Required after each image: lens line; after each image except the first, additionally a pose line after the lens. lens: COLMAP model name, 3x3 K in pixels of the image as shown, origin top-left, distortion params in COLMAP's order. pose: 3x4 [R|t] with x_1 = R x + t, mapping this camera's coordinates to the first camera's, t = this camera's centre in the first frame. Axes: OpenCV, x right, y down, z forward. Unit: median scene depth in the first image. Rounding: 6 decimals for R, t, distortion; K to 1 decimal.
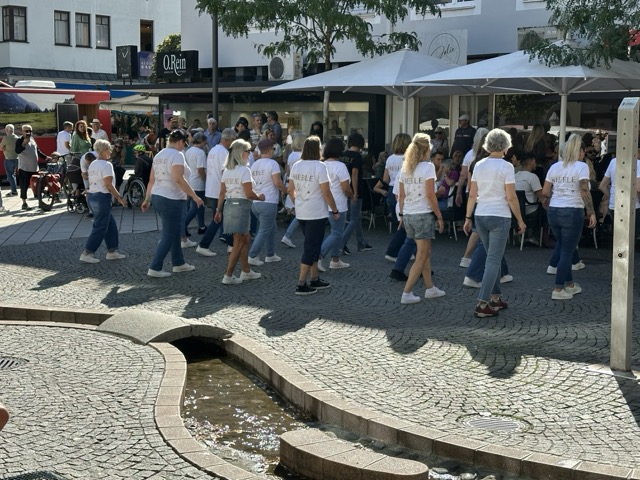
lens RADIAL K [[1019.1, 0, 316.8], [0, 1019.1, 256.8], [0, 0, 1]] dist [0.108127, 0.000000]
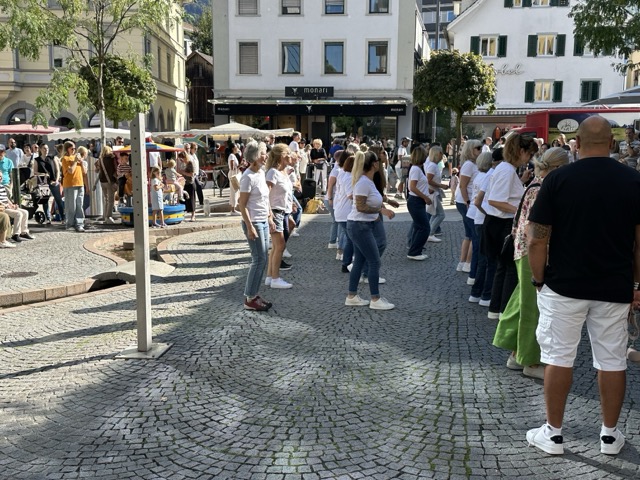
lens RADIAL K [[750.6, 0, 317.6], [0, 750.6, 254.2], [0, 0, 1]] dist [0.069139, 0.000000]
pose [[0.603198, 0.108477, -0.790181, 0.564559], [-0.089802, 0.993645, 0.067856, -0.038224], [0.792520, 0.030029, 0.609106, 0.335779]]
